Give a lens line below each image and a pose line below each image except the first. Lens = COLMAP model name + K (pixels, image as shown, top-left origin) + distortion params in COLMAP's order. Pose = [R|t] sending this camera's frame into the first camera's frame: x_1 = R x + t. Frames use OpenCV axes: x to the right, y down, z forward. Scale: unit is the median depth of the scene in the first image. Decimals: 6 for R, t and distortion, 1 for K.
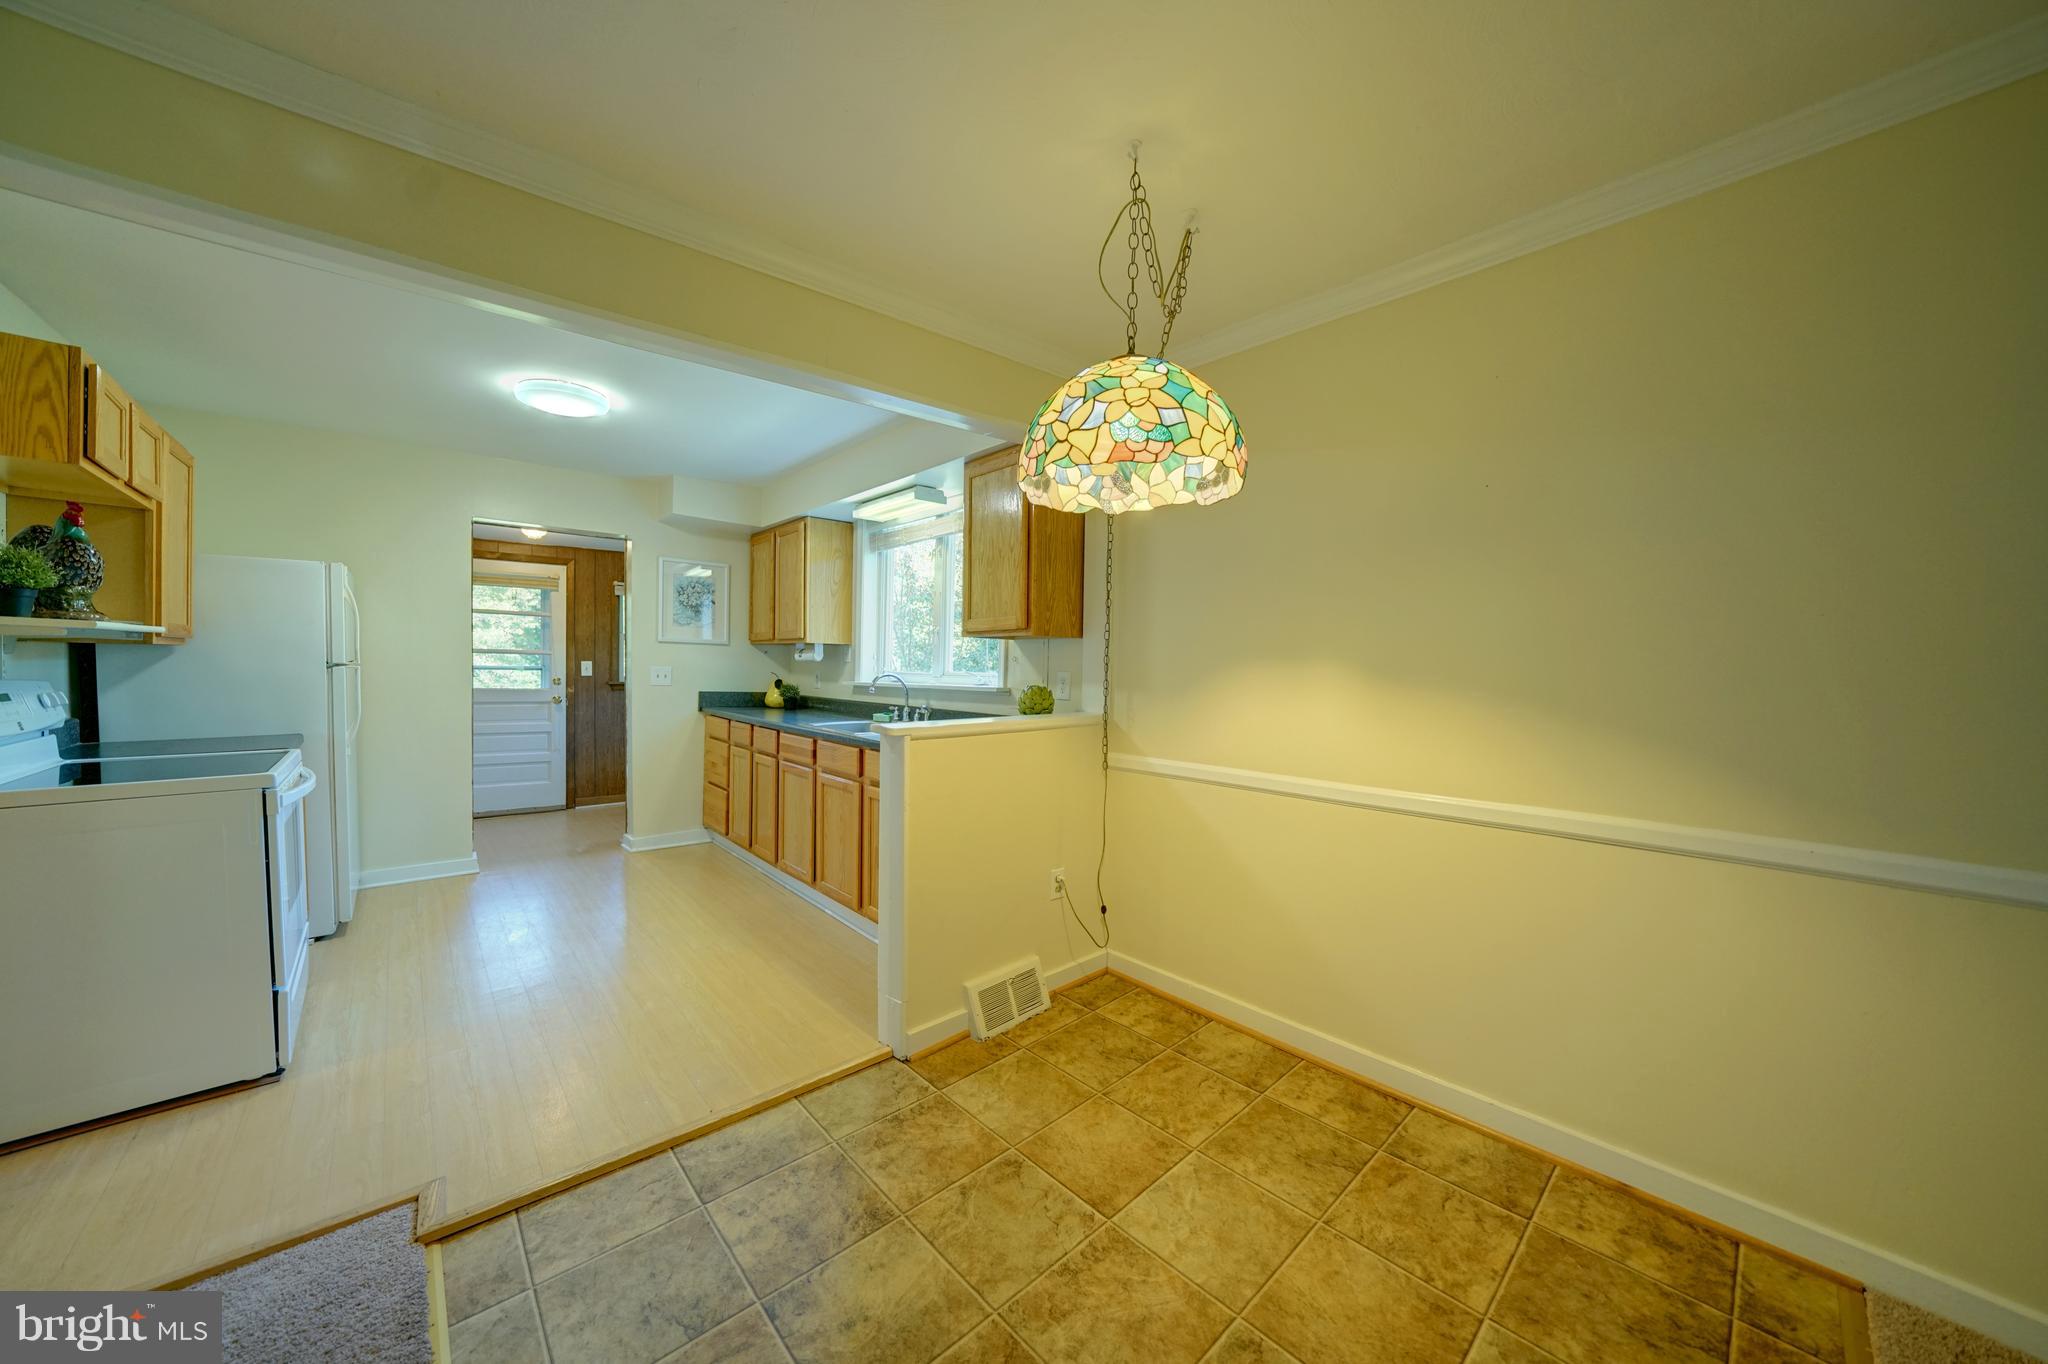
lens RADIAL K [[707.6, 0, 1004.2], [0, 707.6, 682.8], [0, 0, 1]] dist [-0.026161, 0.003691]
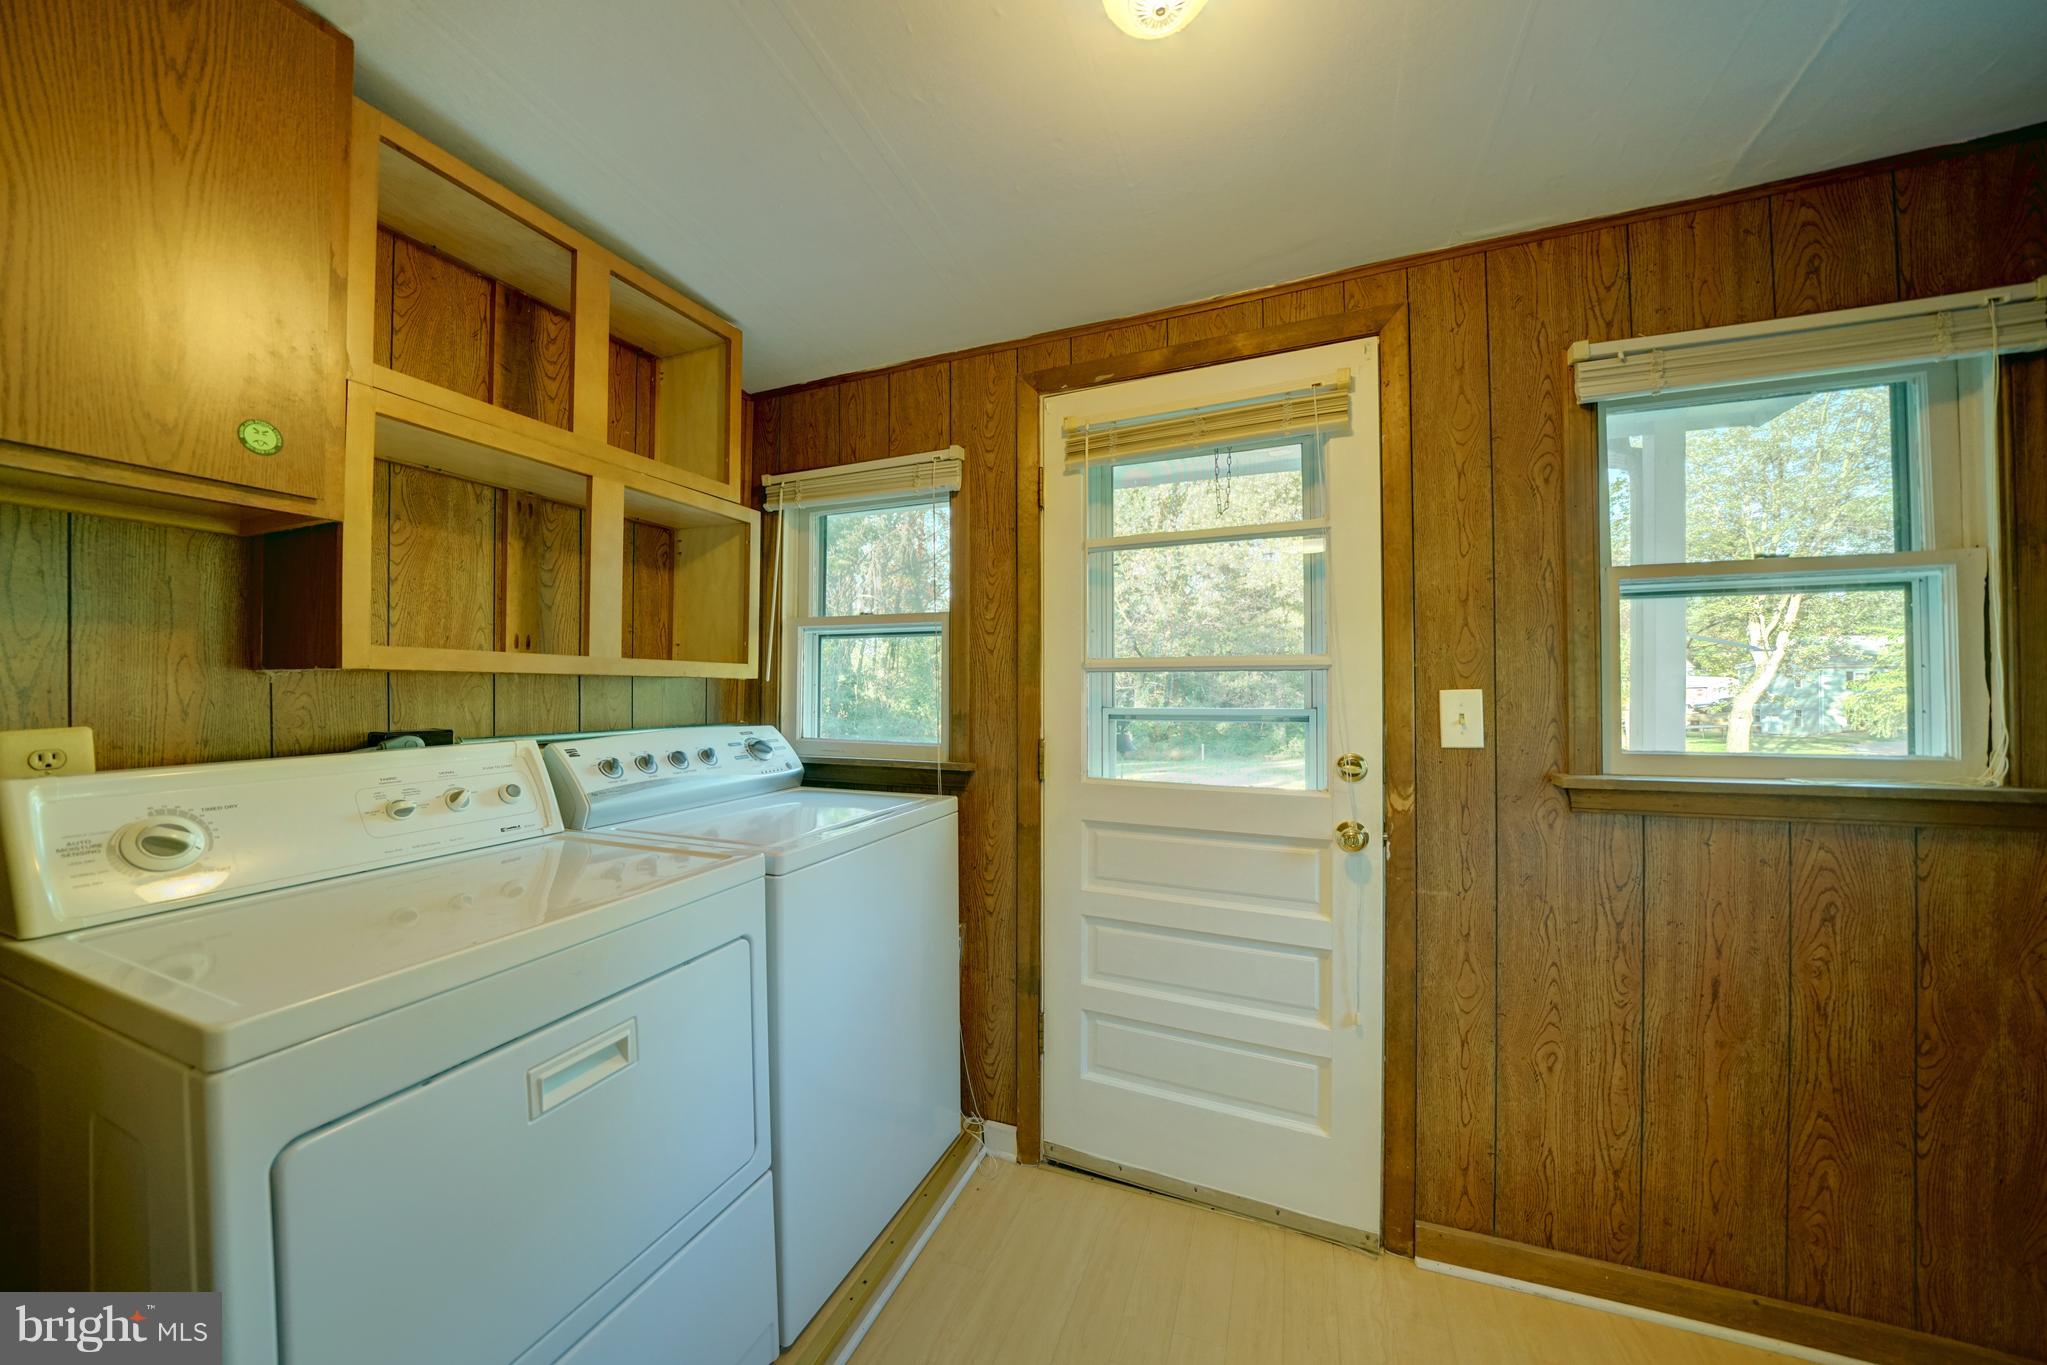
lens RADIAL K [[707.2, 0, 1048.7], [0, 707.2, 688.2], [0, 0, 1]] dist [-0.026161, 0.003691]
pose [[0.493449, -0.010805, -0.869708, -0.758478], [0.005379, 0.999942, -0.009372, -0.049792], [0.869758, -0.000053, 0.493478, 1.260403]]
